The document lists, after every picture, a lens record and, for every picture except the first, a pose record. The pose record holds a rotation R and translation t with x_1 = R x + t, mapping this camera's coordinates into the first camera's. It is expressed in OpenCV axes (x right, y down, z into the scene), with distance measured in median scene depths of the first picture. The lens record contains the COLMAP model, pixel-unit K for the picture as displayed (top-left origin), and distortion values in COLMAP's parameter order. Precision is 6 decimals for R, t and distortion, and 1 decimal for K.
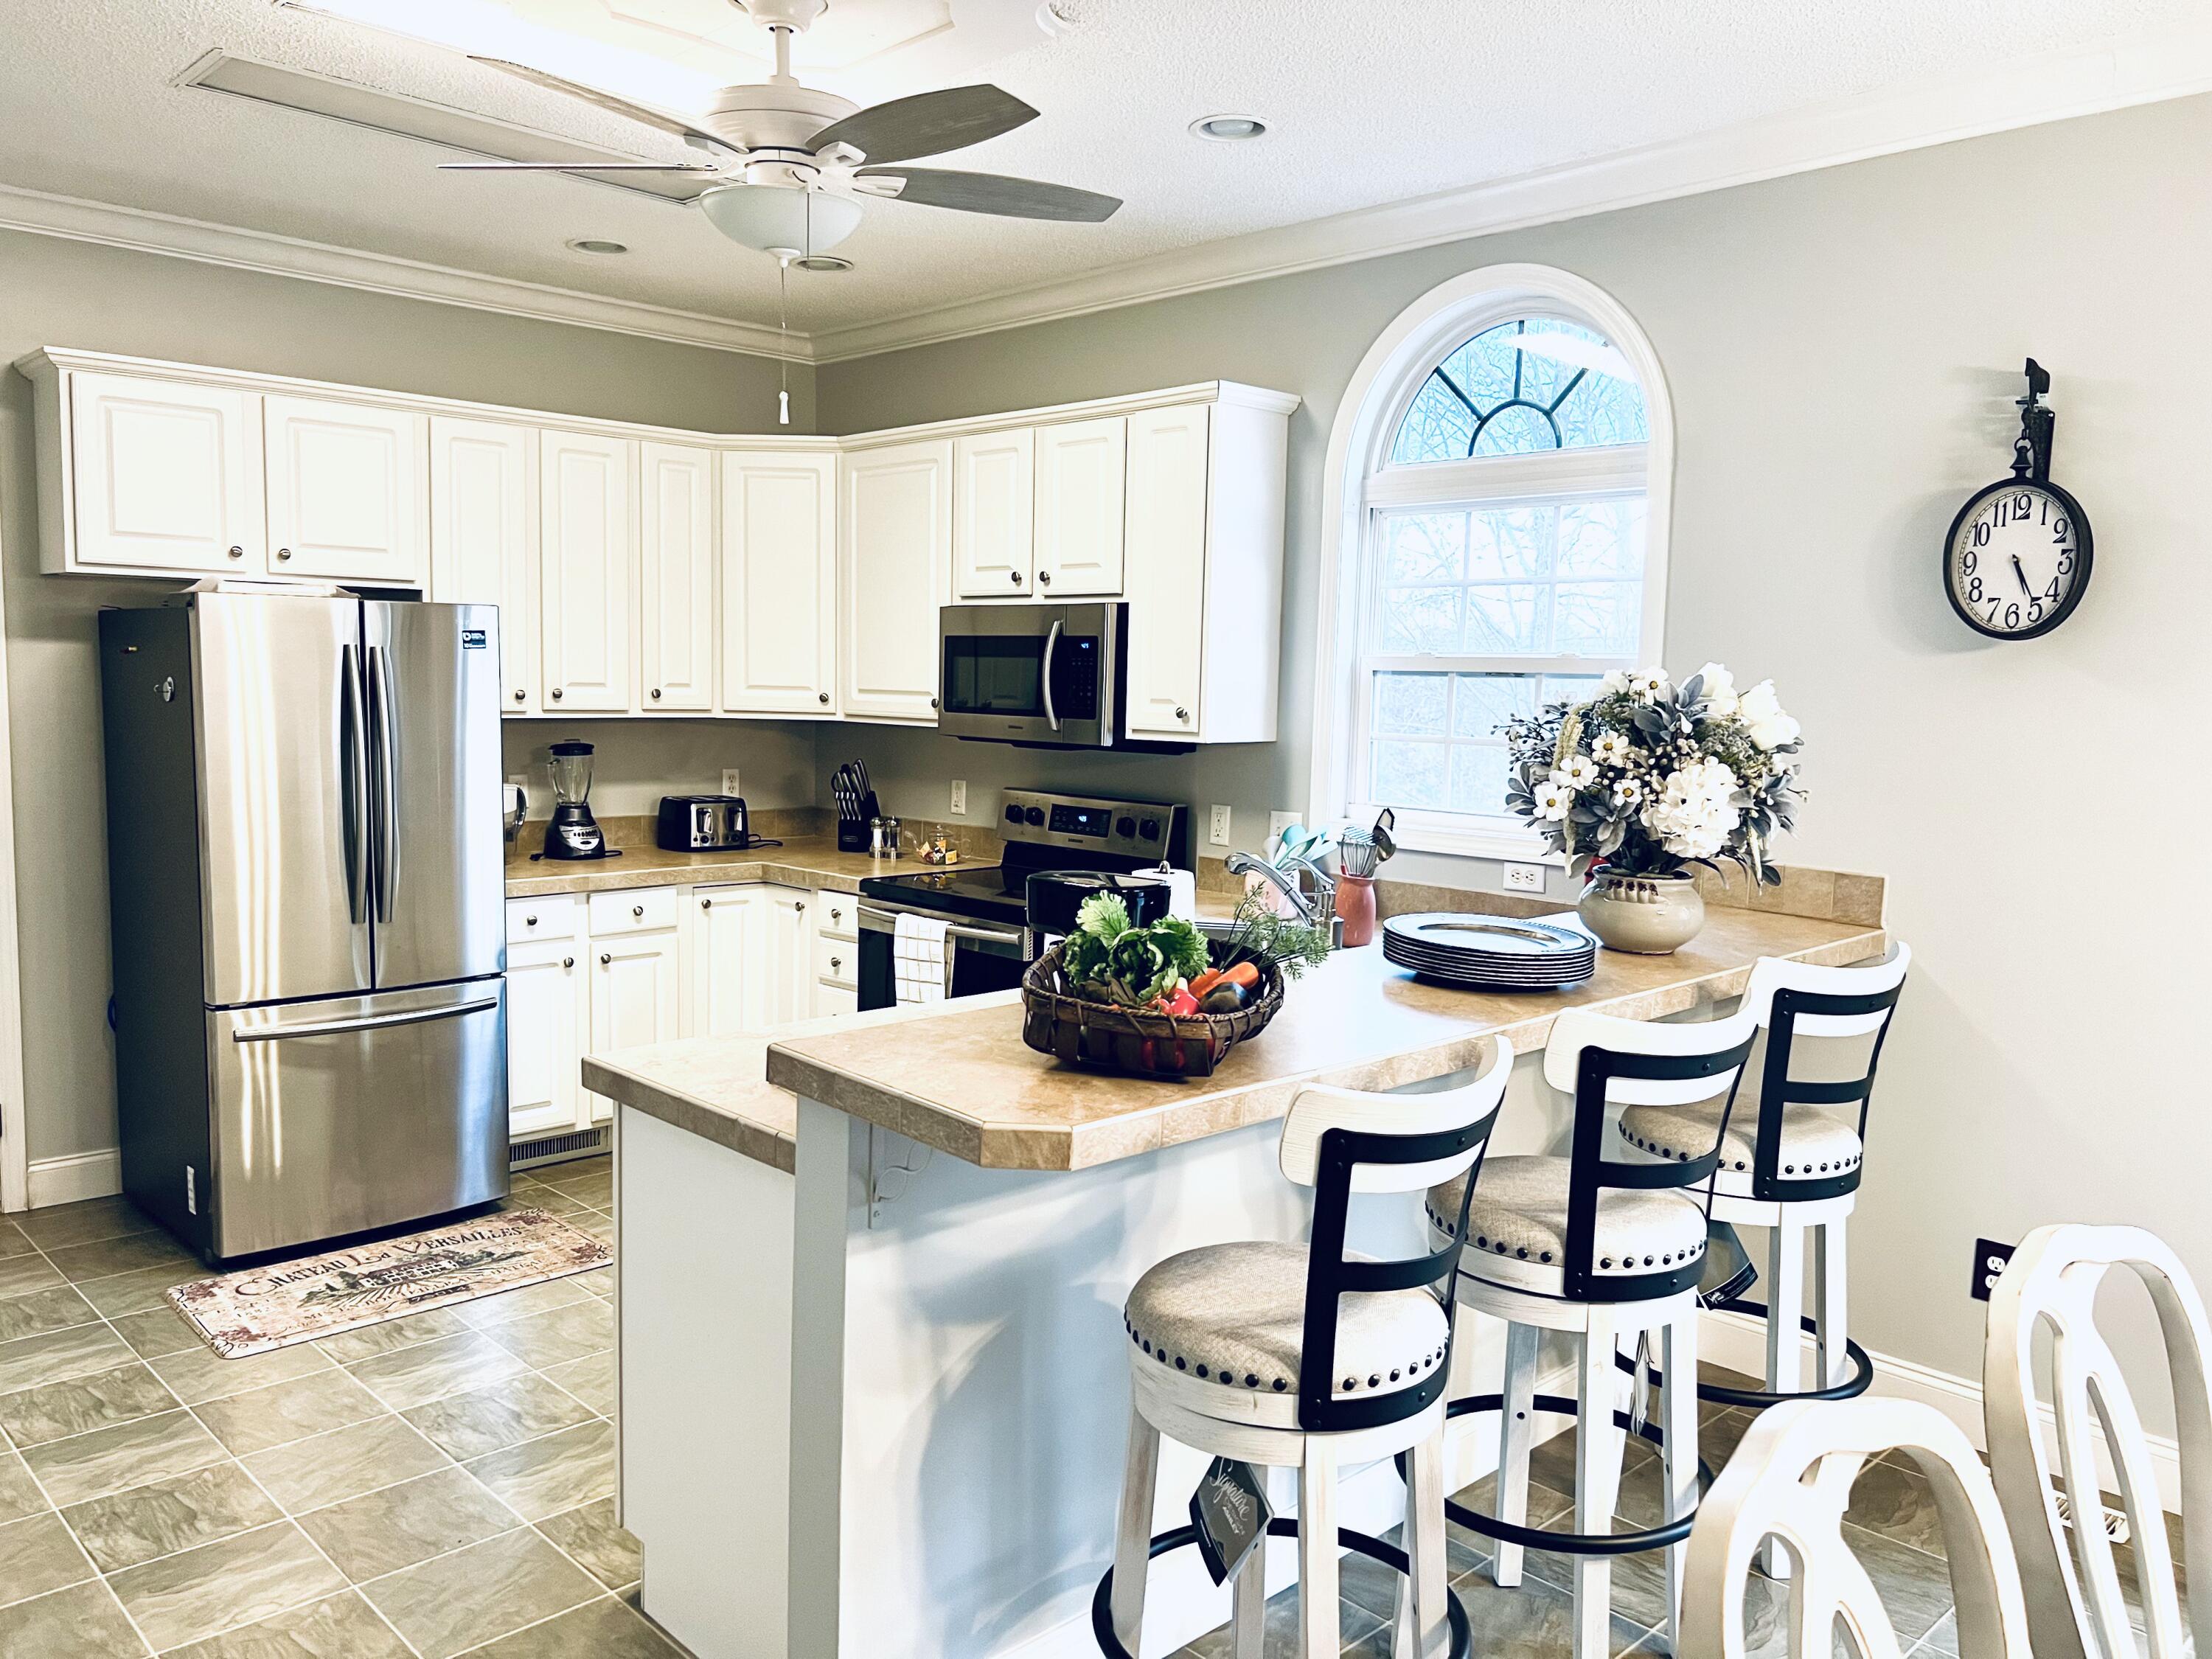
lens RADIAL K [[1656.0, 0, 1094.3], [0, 1656.0, 850.6], [0, 0, 1]] dist [0.059776, -0.063219]
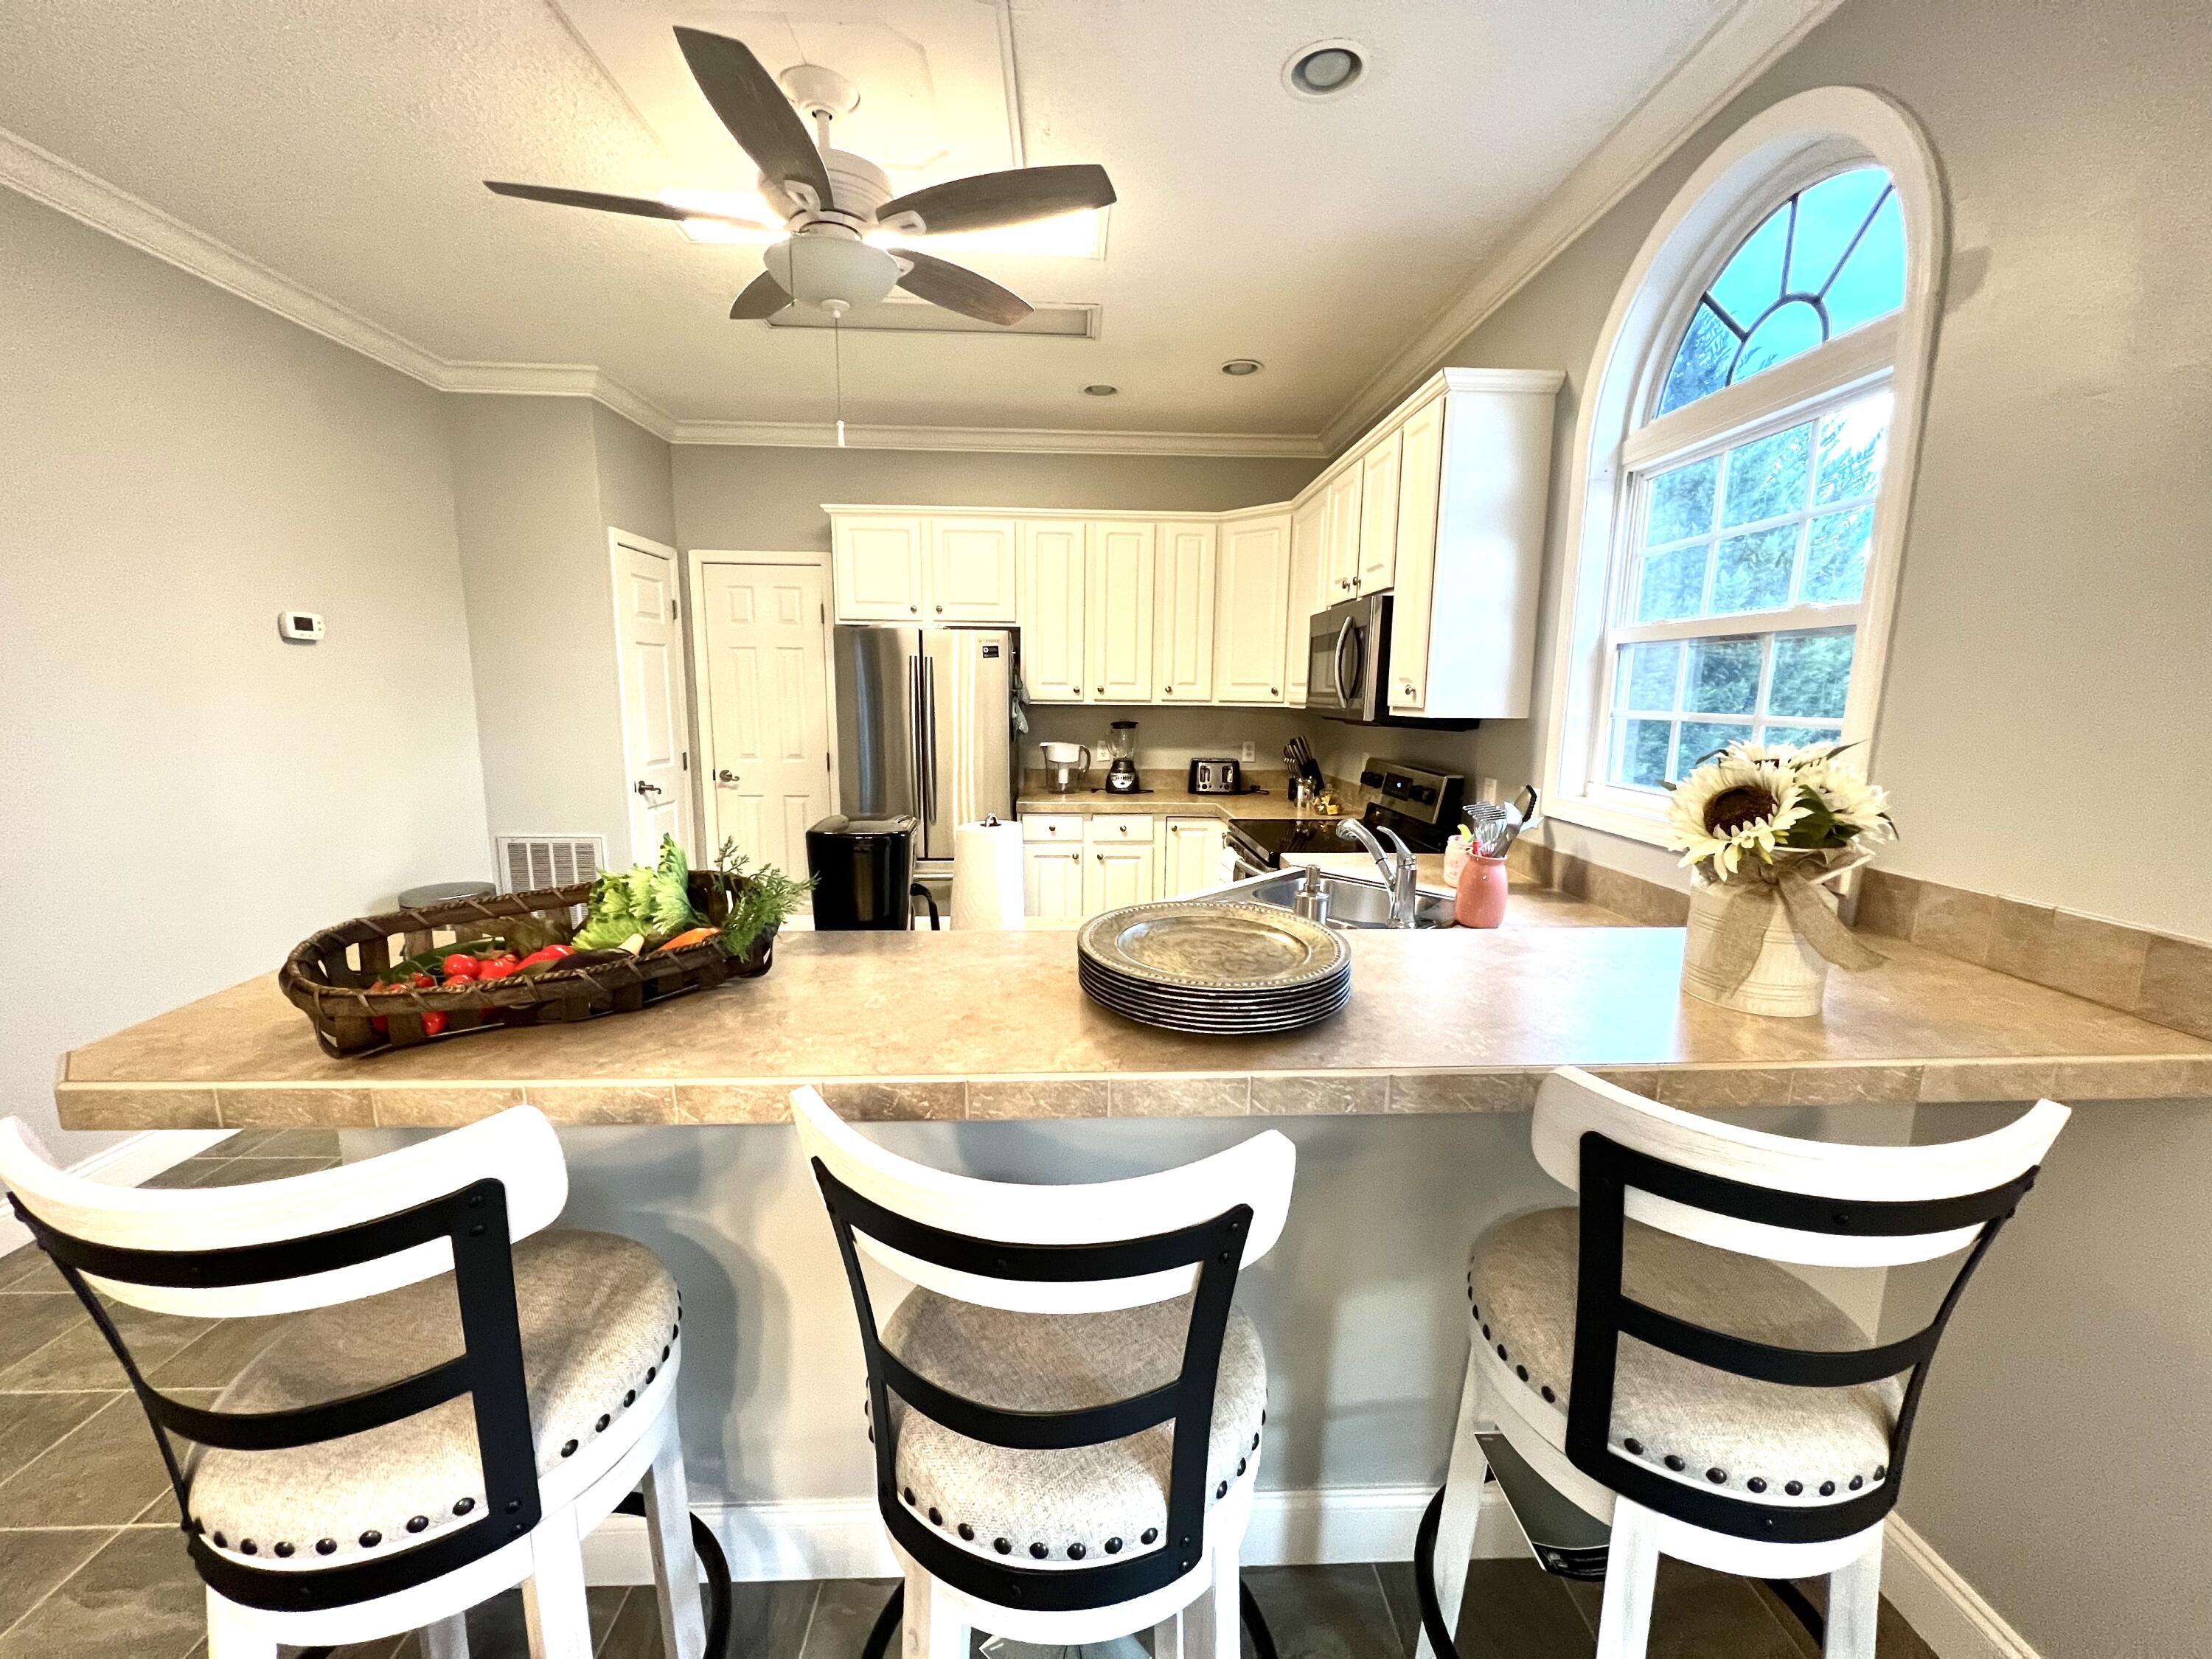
lens RADIAL K [[882.8, 0, 1109.5], [0, 882.8, 837.0], [0, 0, 1]] dist [-0.002842, 0.001178]
pose [[0.748976, 0.094580, -0.655812, 0.283577], [-0.064925, 0.995473, 0.069417, -0.013641], [0.659409, -0.009413, 0.751726, 0.409755]]
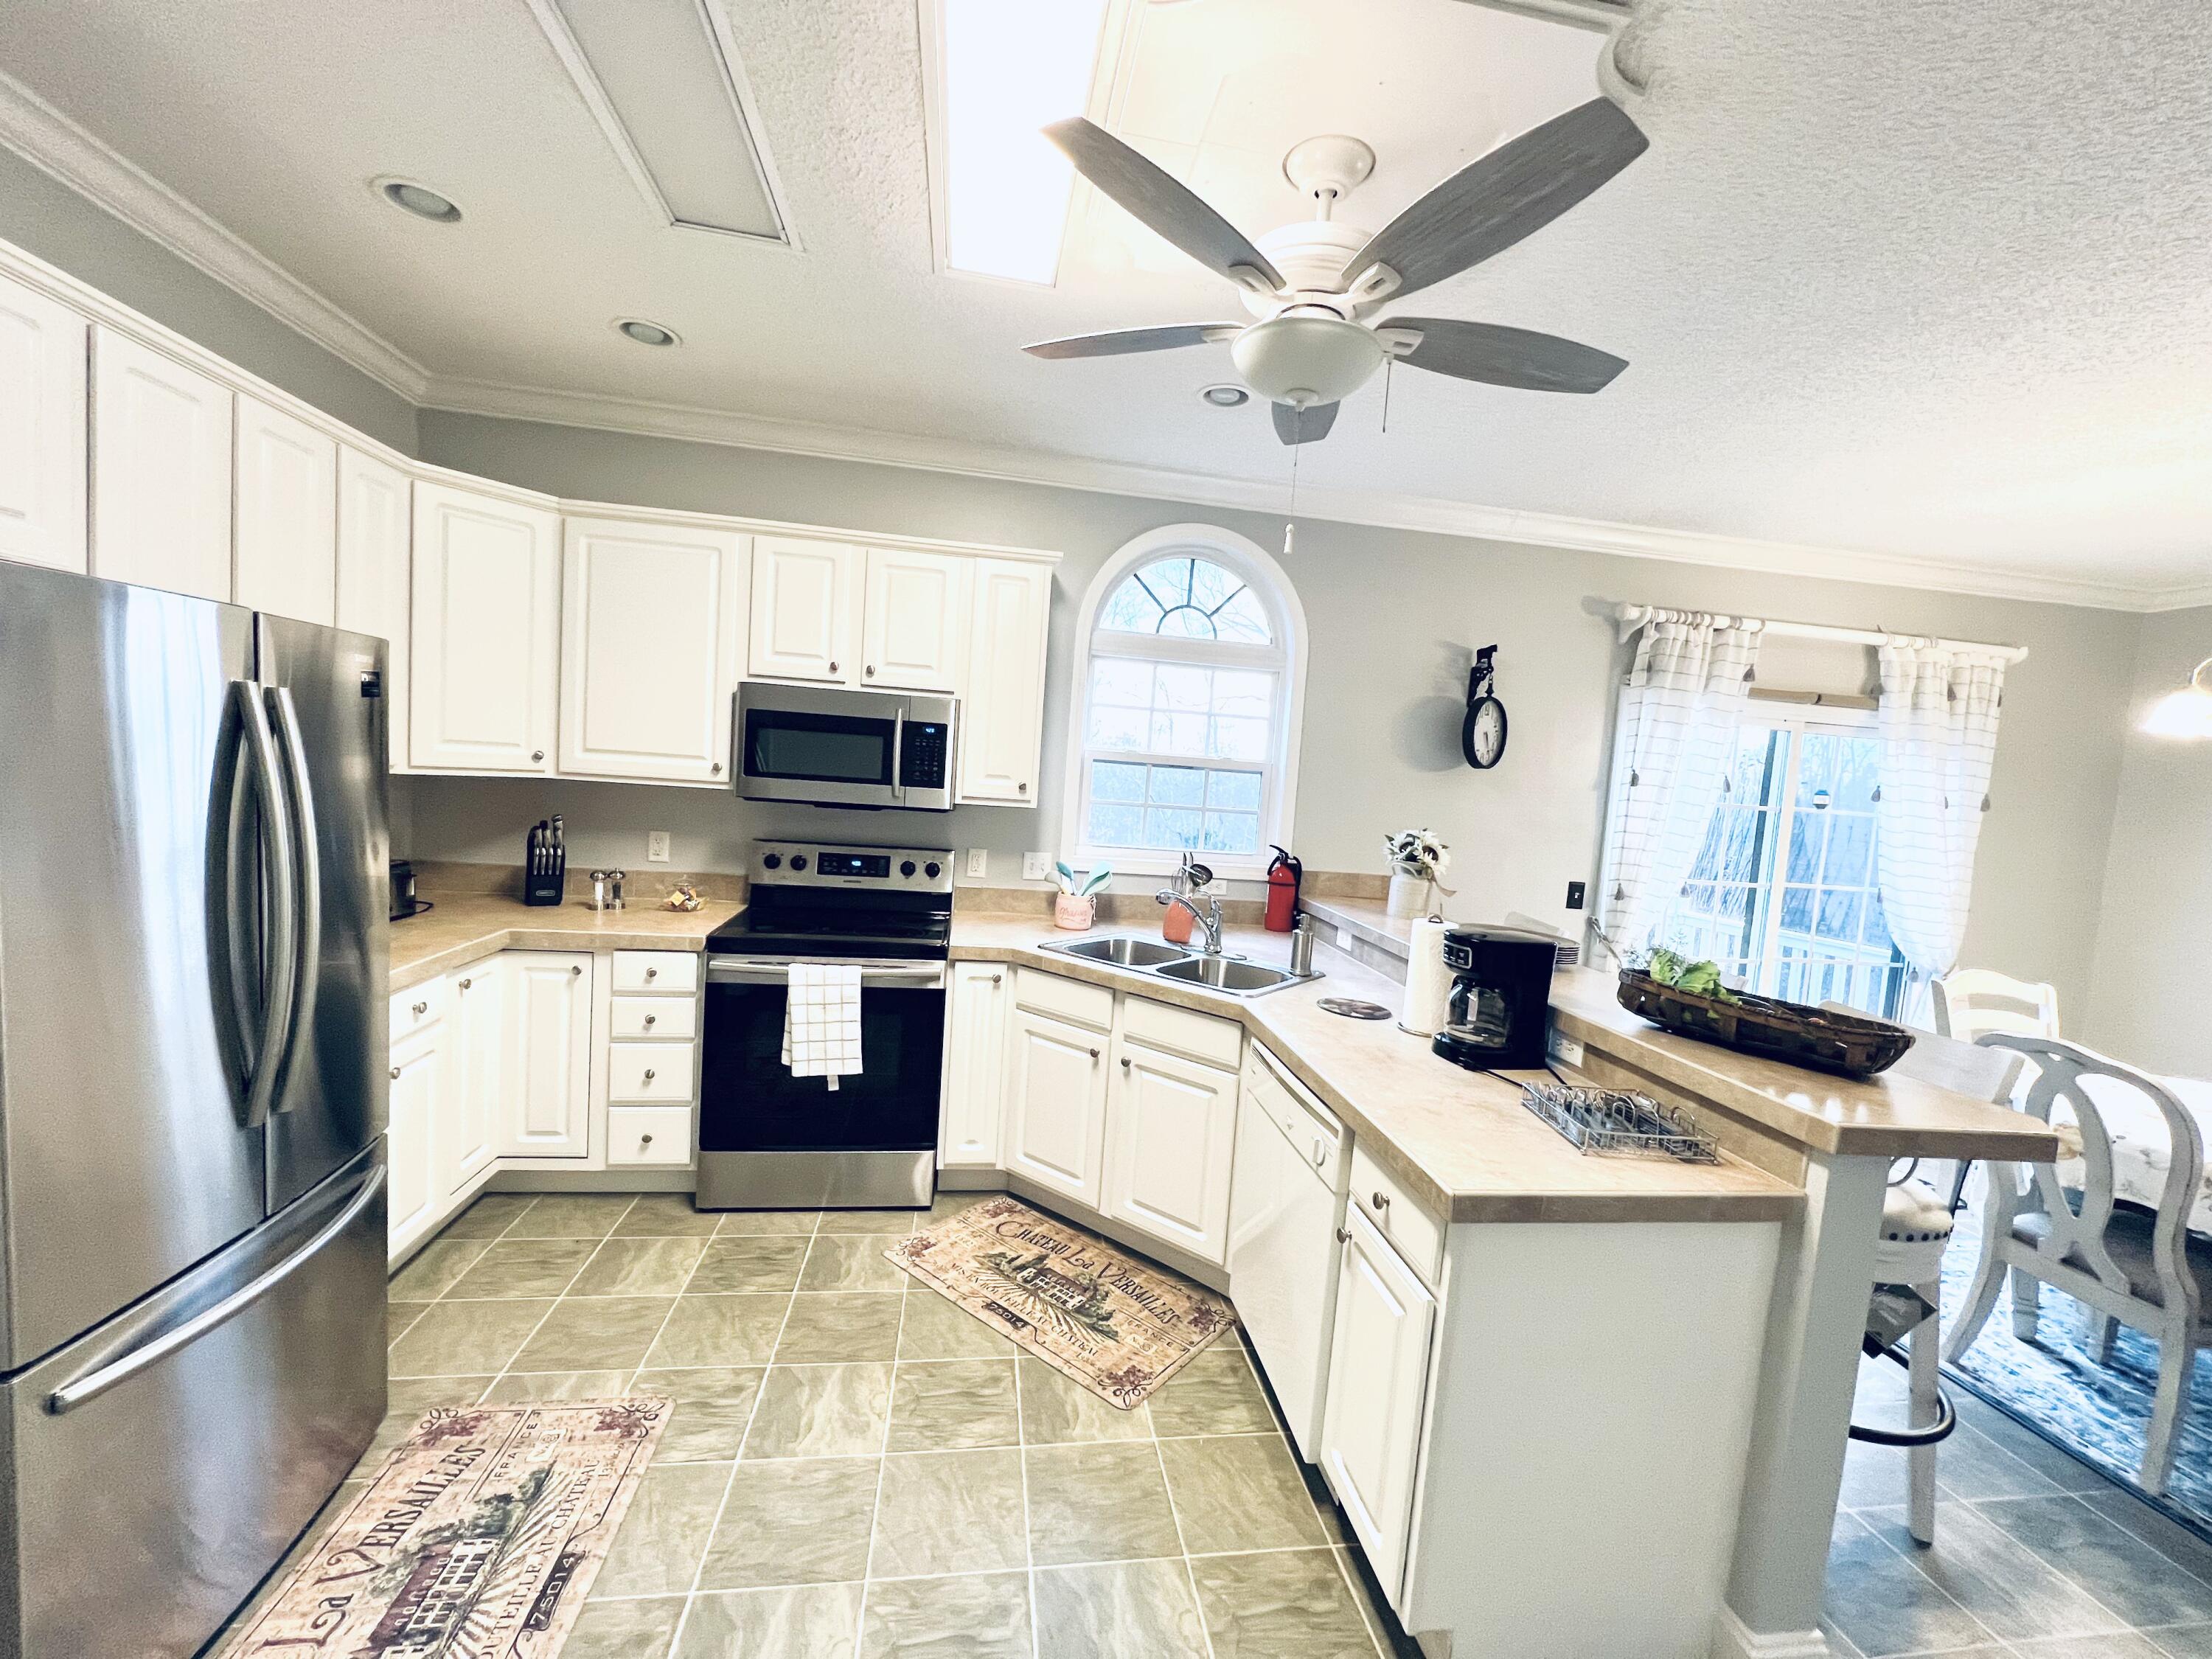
lens RADIAL K [[882.8, 0, 1109.7], [0, 882.8, 833.3], [0, 0, 1]] dist [-0.002842, 0.001178]
pose [[0.574984, -0.041448, 0.817114, -0.479829], [0.029215, 0.999119, 0.030123, -0.061550], [-0.817643, 0.006552, 0.575688, 0.498361]]
